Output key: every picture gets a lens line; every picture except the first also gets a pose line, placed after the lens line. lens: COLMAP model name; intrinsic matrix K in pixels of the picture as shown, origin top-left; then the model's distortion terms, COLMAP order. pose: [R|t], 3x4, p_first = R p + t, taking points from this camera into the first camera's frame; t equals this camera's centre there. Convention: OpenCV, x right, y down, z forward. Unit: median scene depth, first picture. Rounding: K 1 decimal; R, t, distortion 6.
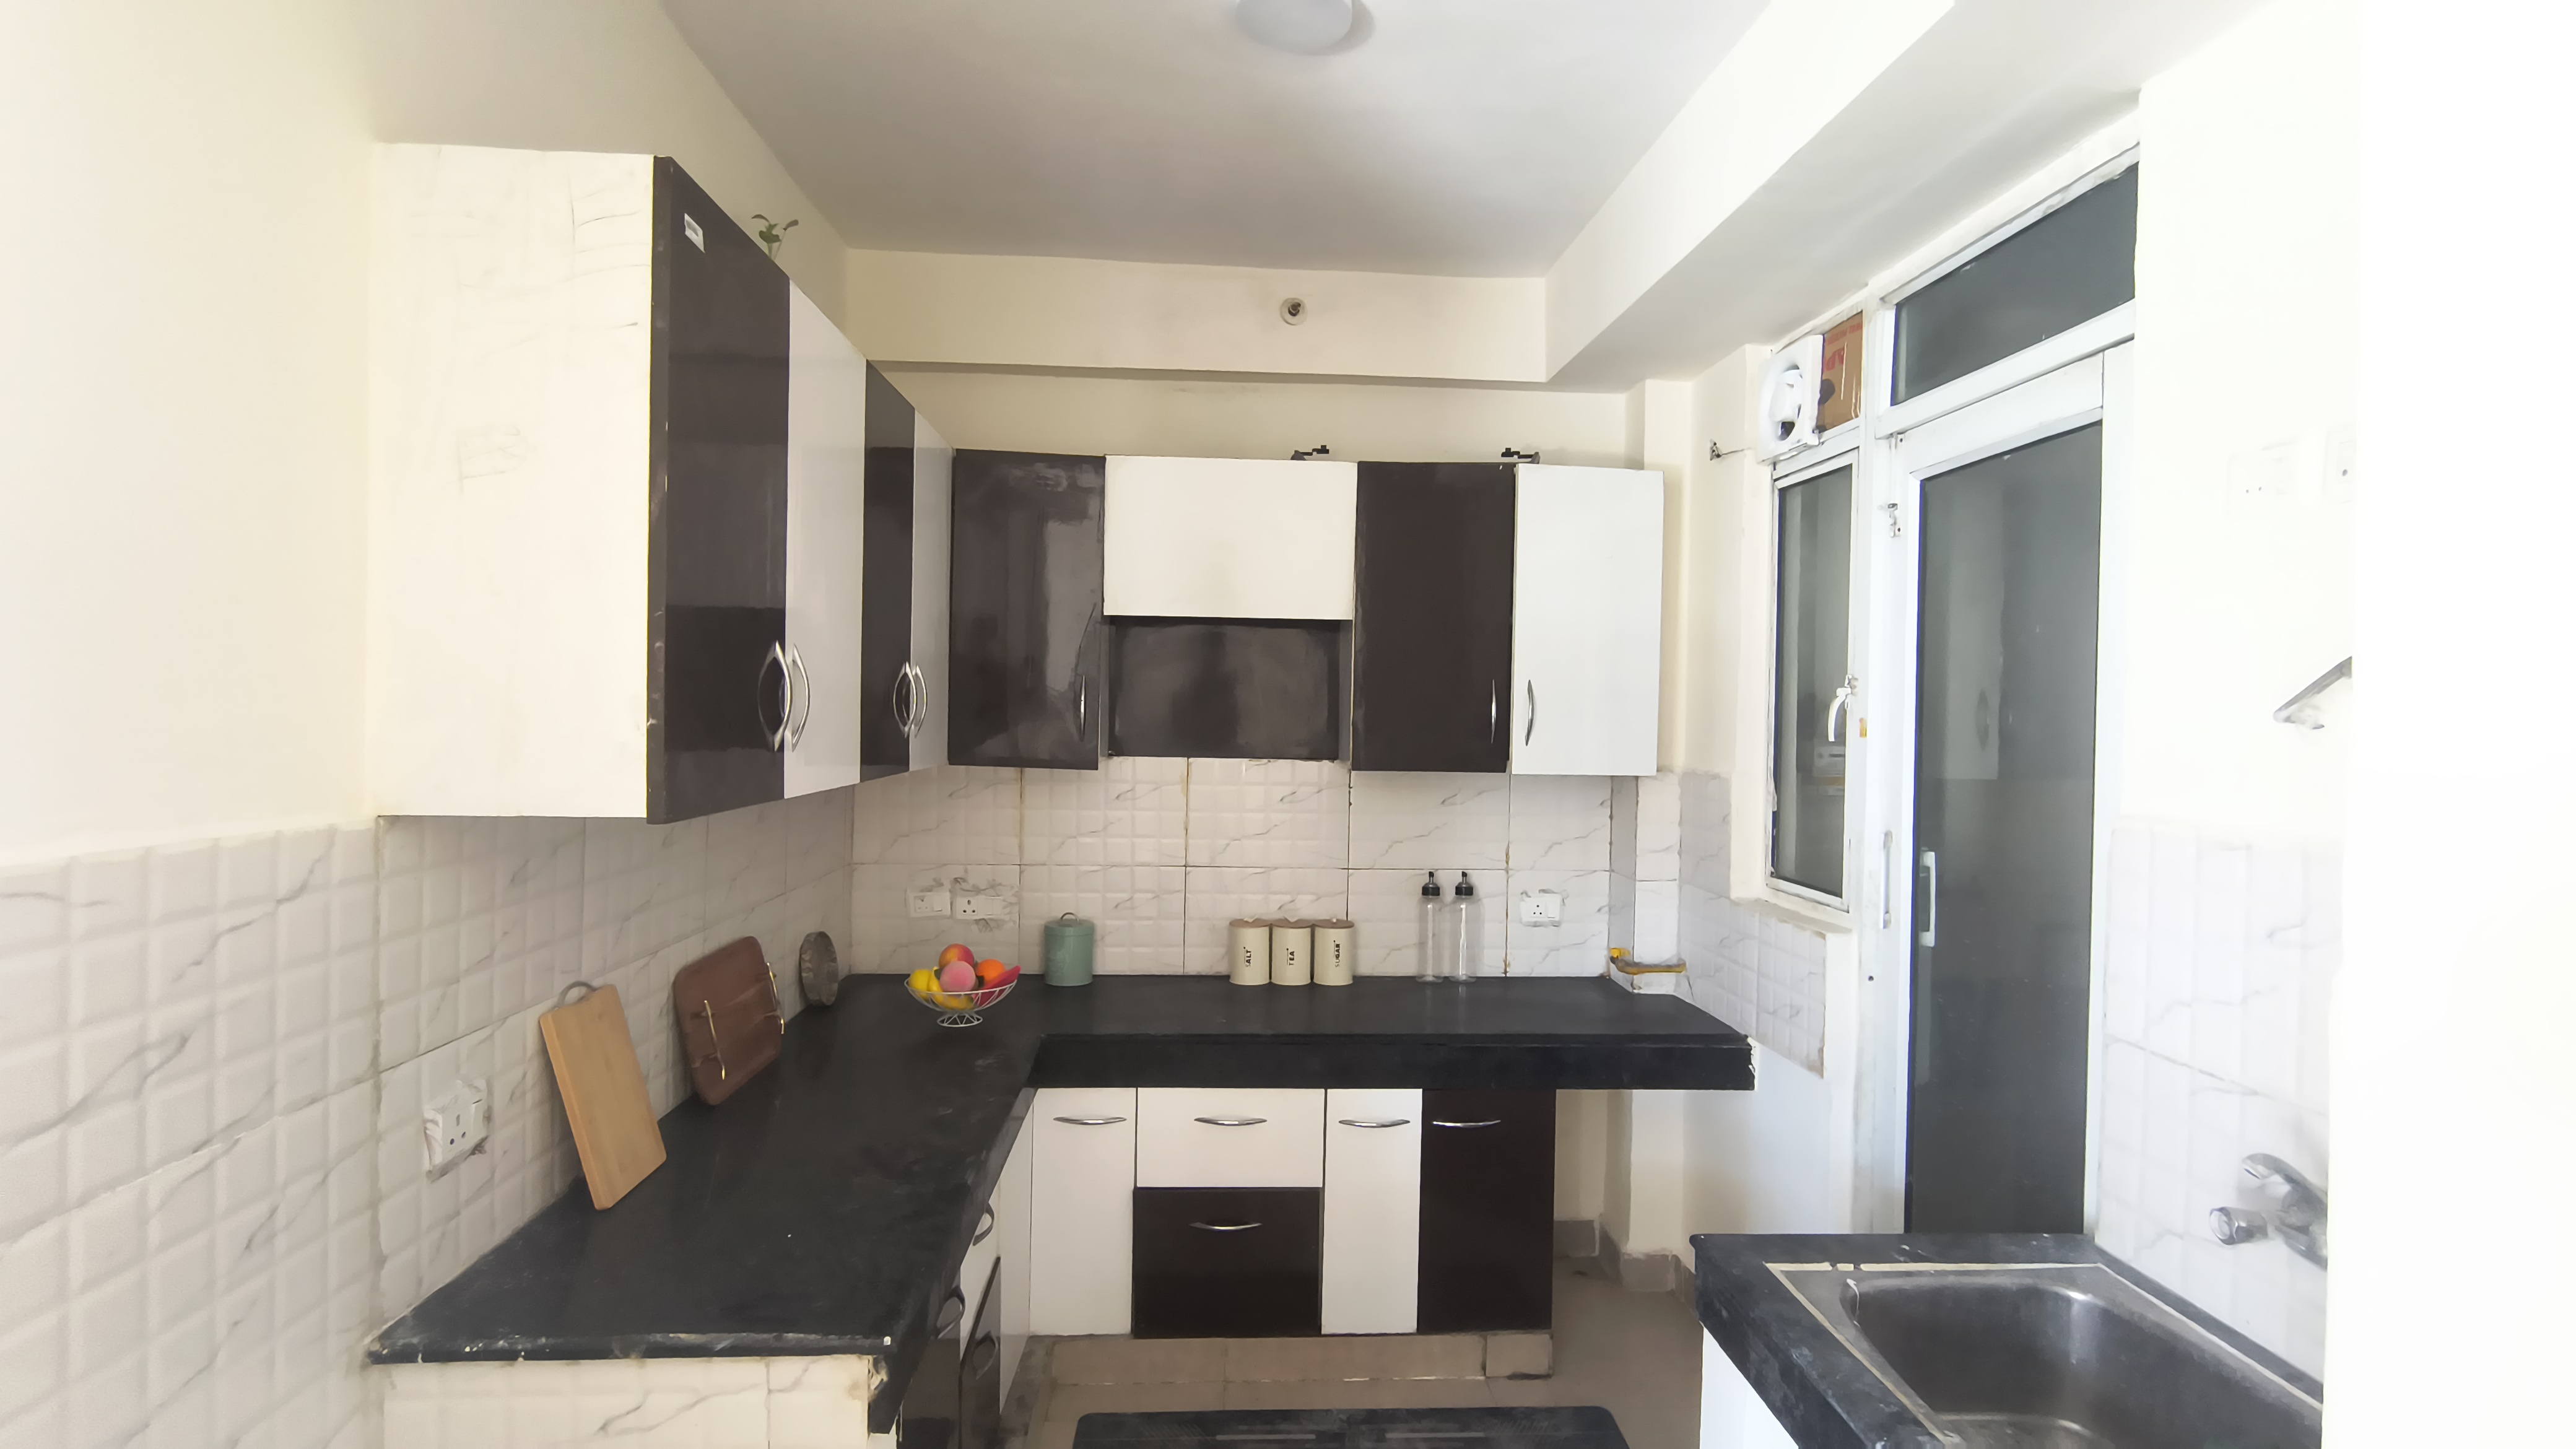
lens RADIAL K [[1199.7, 0, 1284.8], [0, 1199.7, 722.9], [0, 0, 1]] dist [0.004665, 0.000226]
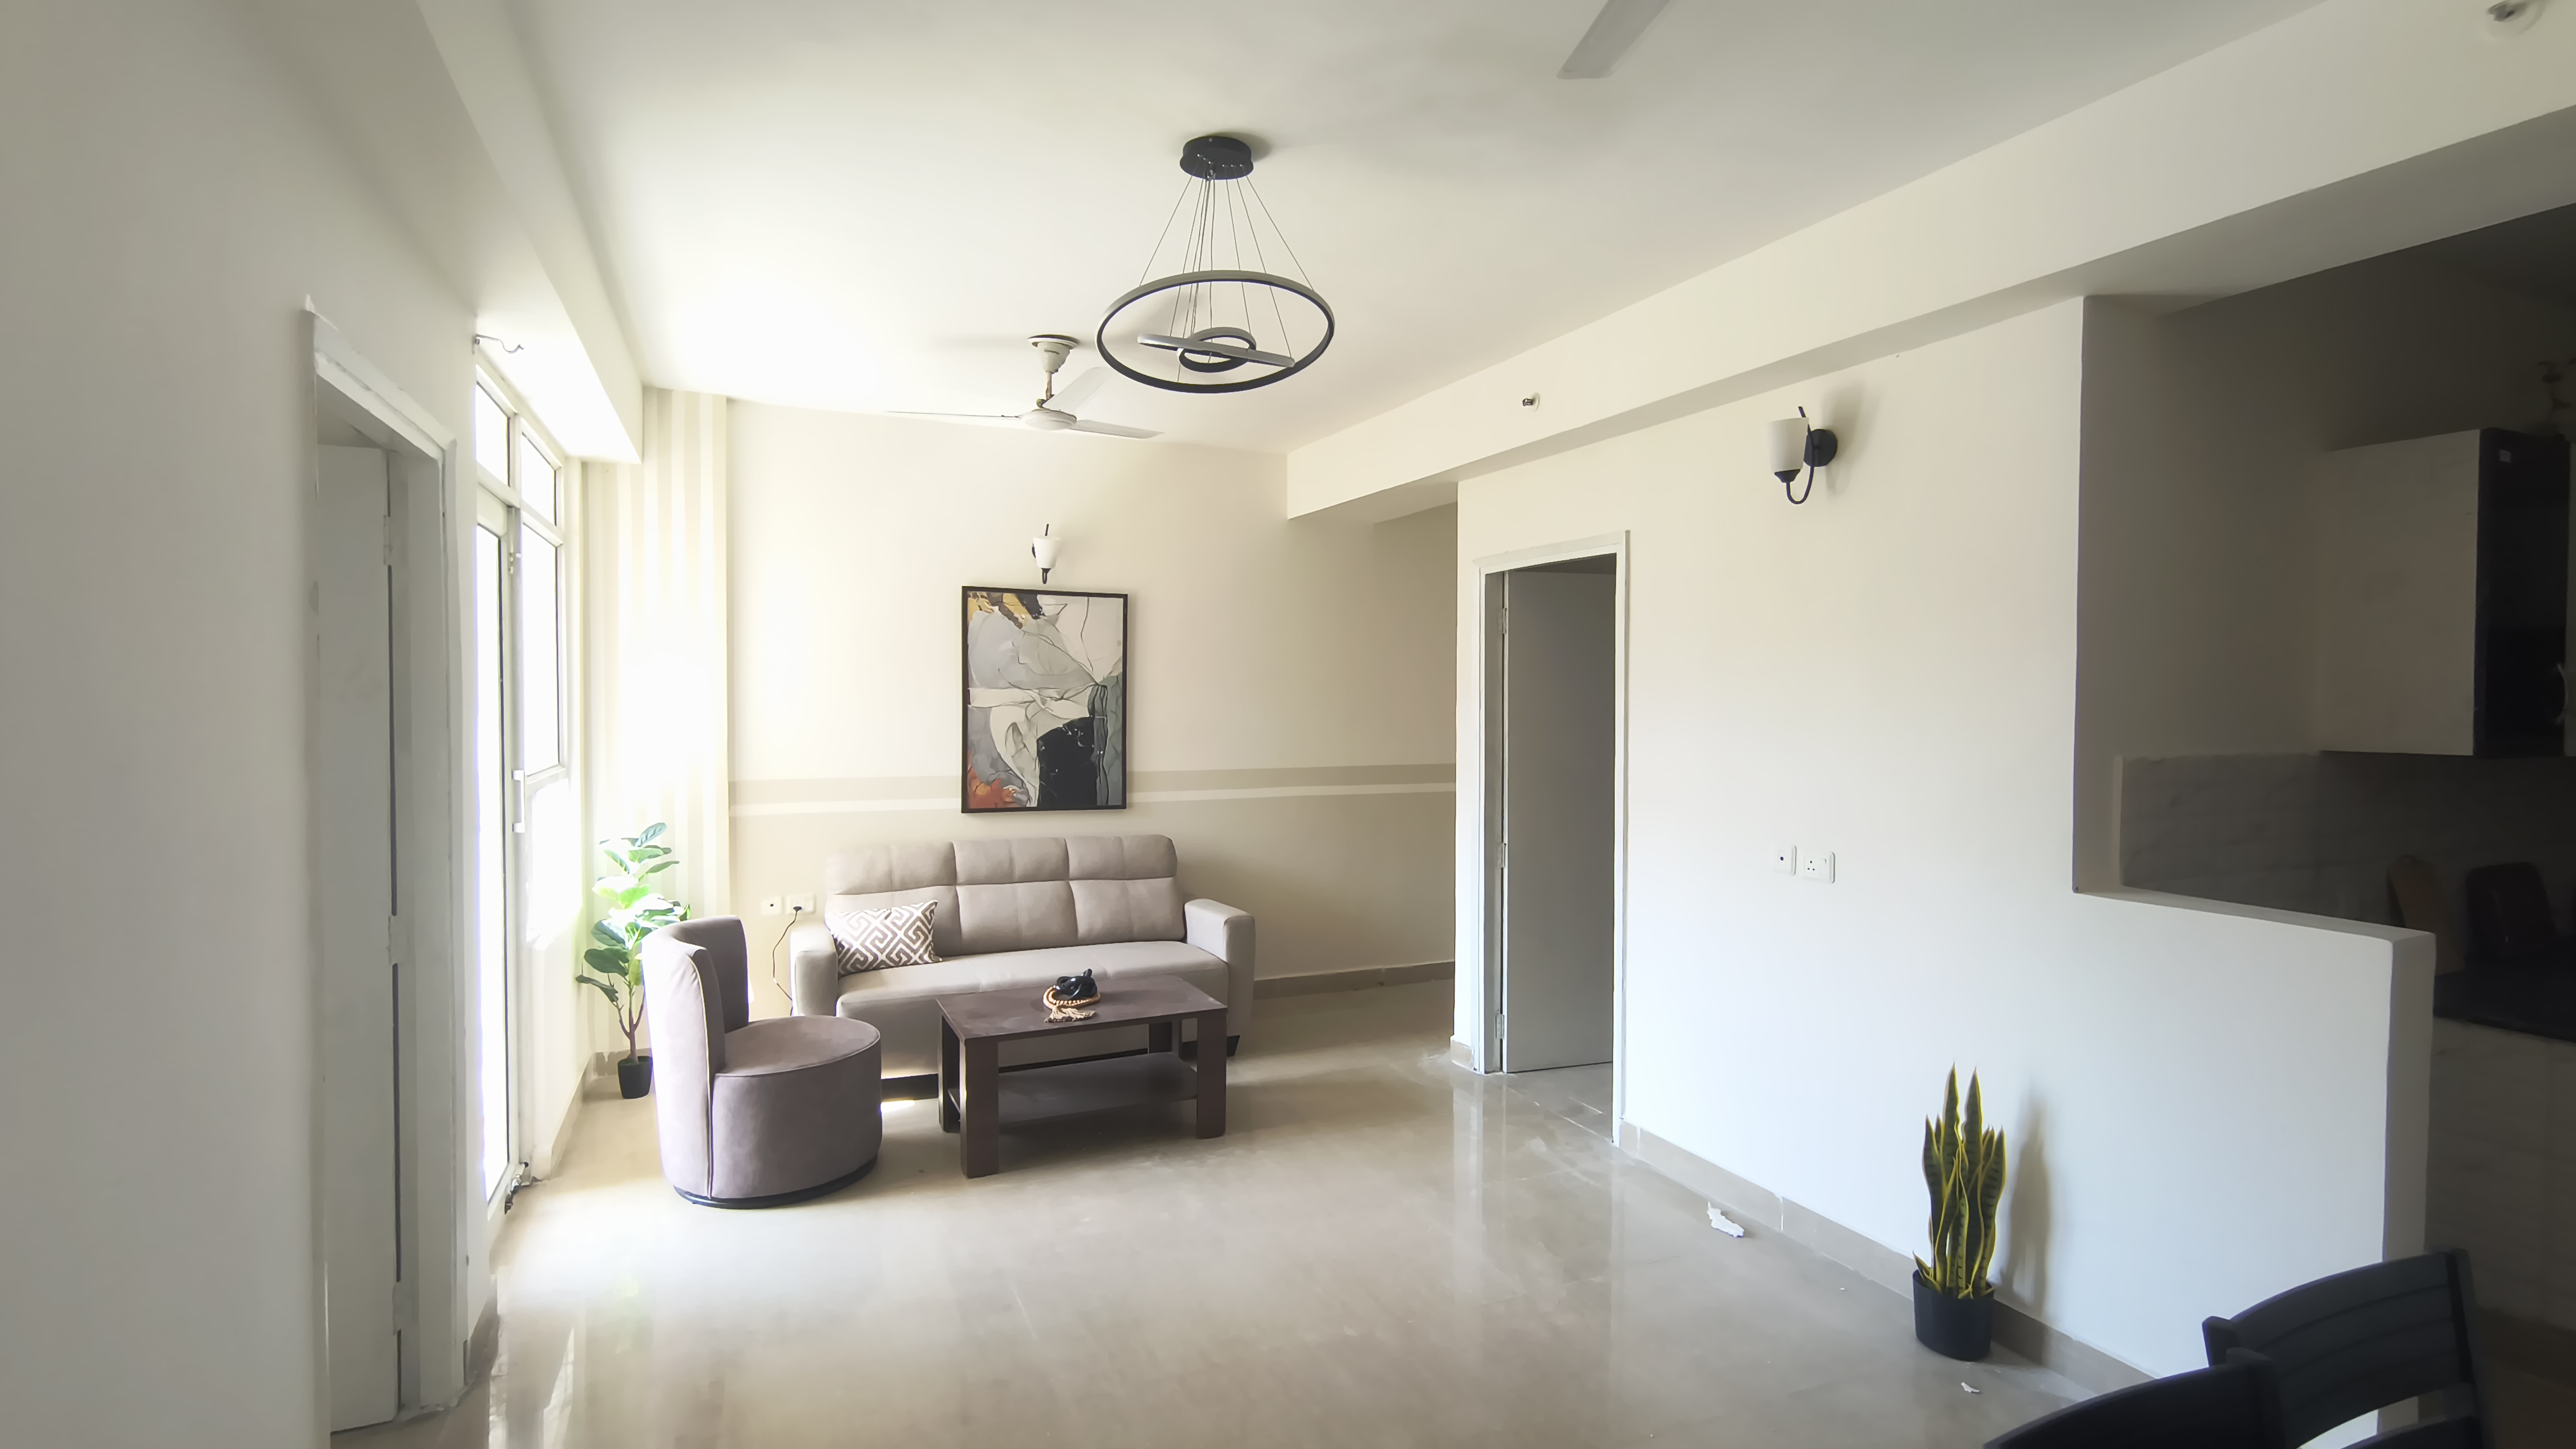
lens RADIAL K [[1199.7, 0, 1287.2], [0, 1199.7, 722.3], [0, 0, 1]] dist [0.004665, 0.000226]
pose [[0.355893, 0.003584, -0.934520, 0.656915], [-0.007966, 0.999968, 0.000802, 0.037327], [0.934493, 0.007159, 0.355910, -1.592577]]
